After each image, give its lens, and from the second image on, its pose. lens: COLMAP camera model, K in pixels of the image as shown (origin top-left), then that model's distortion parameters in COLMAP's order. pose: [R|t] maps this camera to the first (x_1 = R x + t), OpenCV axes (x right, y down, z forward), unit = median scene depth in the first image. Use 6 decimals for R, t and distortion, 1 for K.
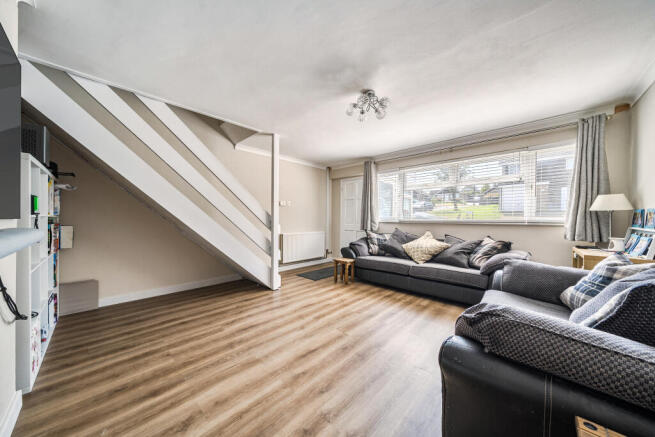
lens RADIAL K [[221.2, 0, 323.7], [0, 221.2, 219.9], [0, 0, 1]] dist [-0.007642, 0.000259]
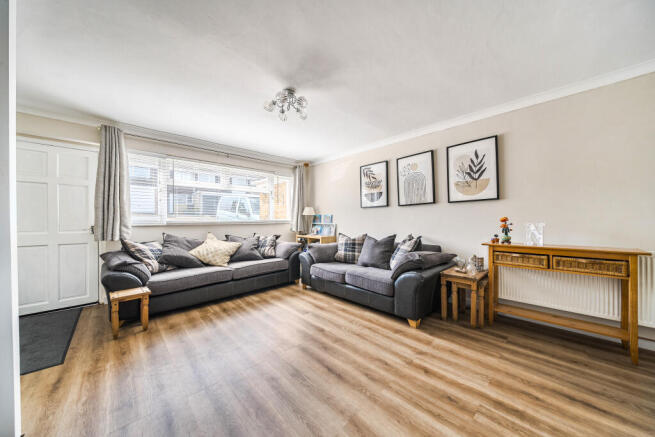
lens RADIAL K [[221.2, 0, 322.2], [0, 221.2, 219.0], [0, 0, 1]] dist [-0.007642, 0.000259]
pose [[0.055347, -0.004611, 0.998457, -0.638767], [0.013208, 0.999905, 0.003885, -0.009765], [-0.998380, 0.012972, 0.055403, 0.663139]]
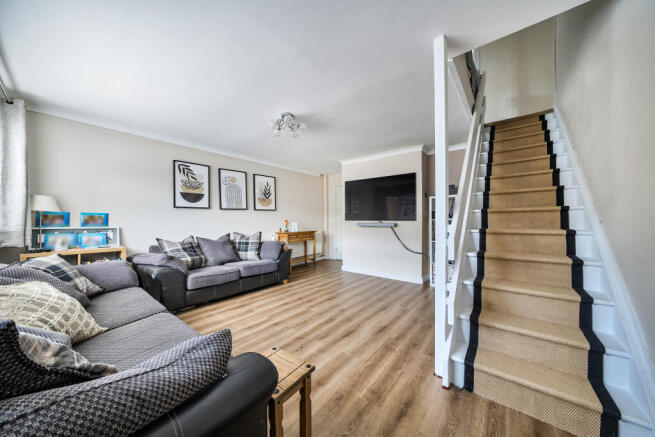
lens RADIAL K [[221.2, 0, 322.9], [0, 221.2, 220.0], [0, 0, 1]] dist [-0.007642, 0.000259]
pose [[-0.997630, -0.002550, -0.068765, 0.075252], [-0.002851, 0.999987, 0.004284, -0.010280], [0.068754, 0.004470, -0.997624, 1.818099]]
